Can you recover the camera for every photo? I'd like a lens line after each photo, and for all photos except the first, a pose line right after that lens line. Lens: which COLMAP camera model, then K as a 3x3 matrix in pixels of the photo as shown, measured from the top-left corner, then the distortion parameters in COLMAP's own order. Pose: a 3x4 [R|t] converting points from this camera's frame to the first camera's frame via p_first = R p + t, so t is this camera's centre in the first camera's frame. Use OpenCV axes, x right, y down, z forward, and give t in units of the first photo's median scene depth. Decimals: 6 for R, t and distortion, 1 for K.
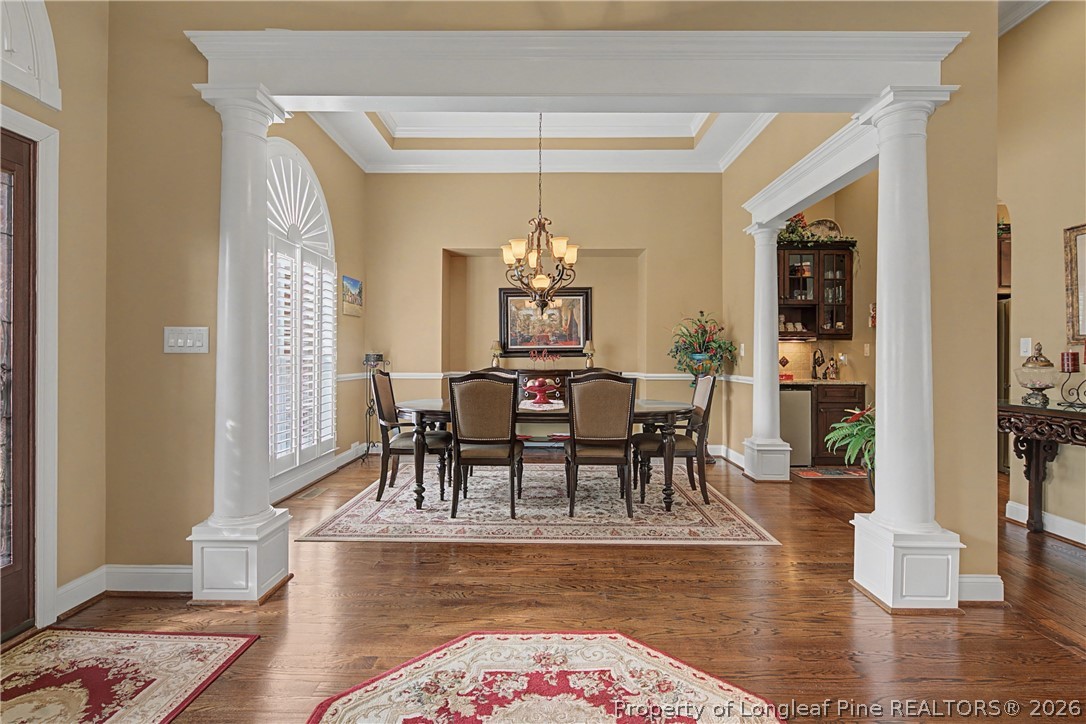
lens RADIAL K [[536.4, 0, 539.1], [0, 536.4, 357.9], [0, 0, 1]] dist [0.006731, -0.003157]
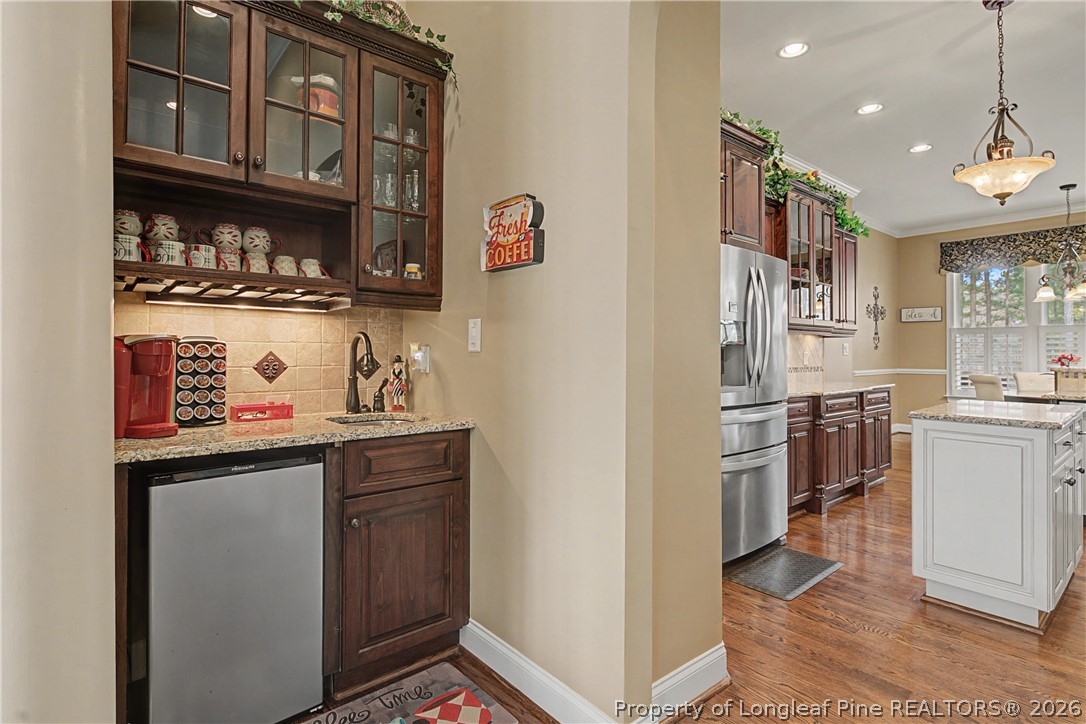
lens RADIAL K [[536.4, 0, 553.7], [0, 536.4, 346.8], [0, 0, 1]] dist [0.006731, -0.003157]
pose [[0.749378, 0.012116, 0.662032, 0.377229], [-0.002805, 0.999882, -0.015124, -0.000941], [-0.662137, 0.009477, 0.749323, 0.639059]]
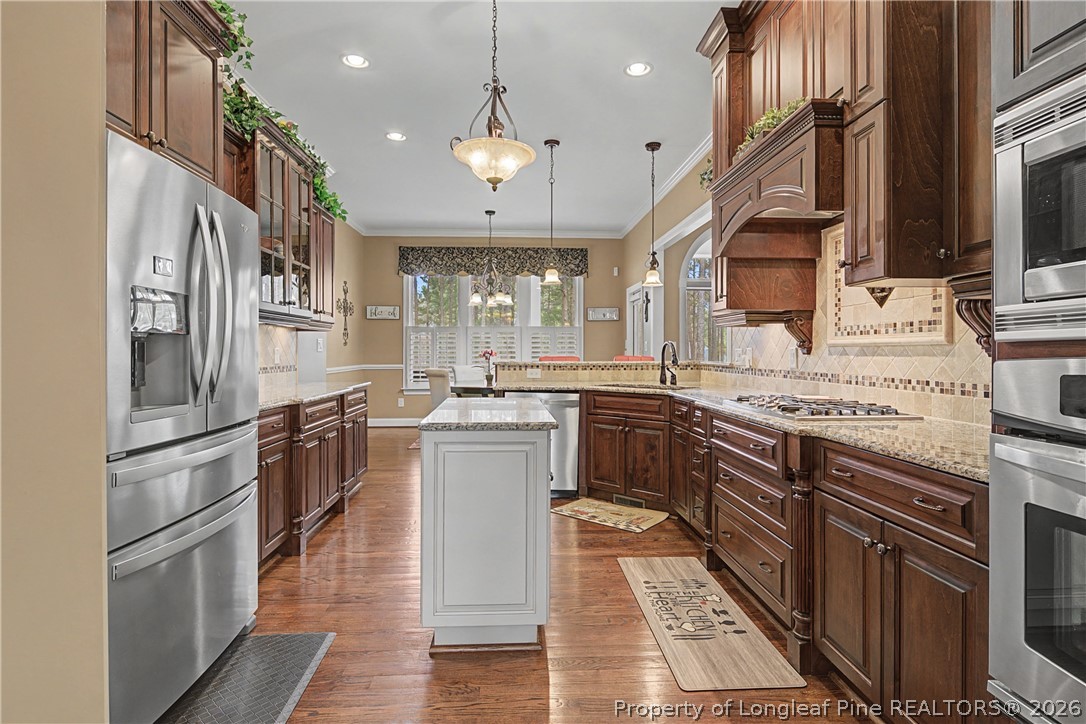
lens RADIAL K [[536.4, 0, 530.6], [0, 536.4, 349.6], [0, 0, 1]] dist [0.006731, -0.003157]
pose [[-0.048061, 0.003781, 0.998837, 0.551414], [0.003388, 0.999988, -0.003622, -0.000960], [-0.998839, 0.003210, -0.048073, 0.728654]]
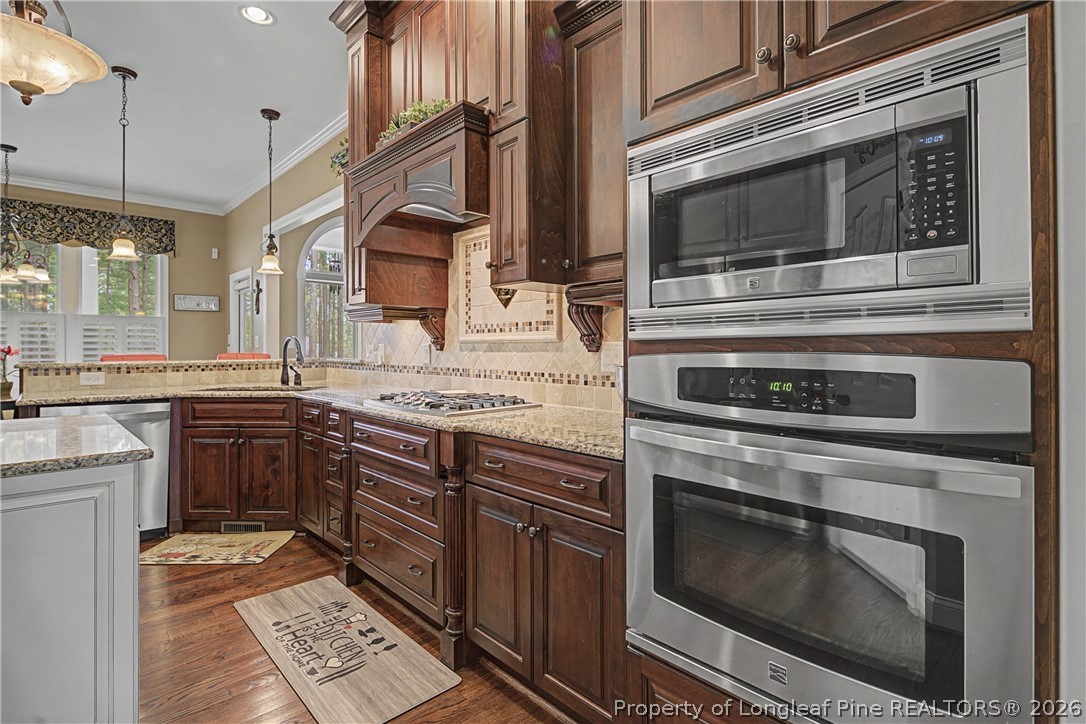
lens RADIAL K [[536.4, 0, 538.3], [0, 536.4, 344.2], [0, 0, 1]] dist [0.006731, -0.003157]
pose [[-0.686955, 0.005654, 0.726678, 0.594821], [0.005657, 0.999981, -0.002432, -0.001757], [-0.726678, 0.002440, -0.686973, 0.736111]]
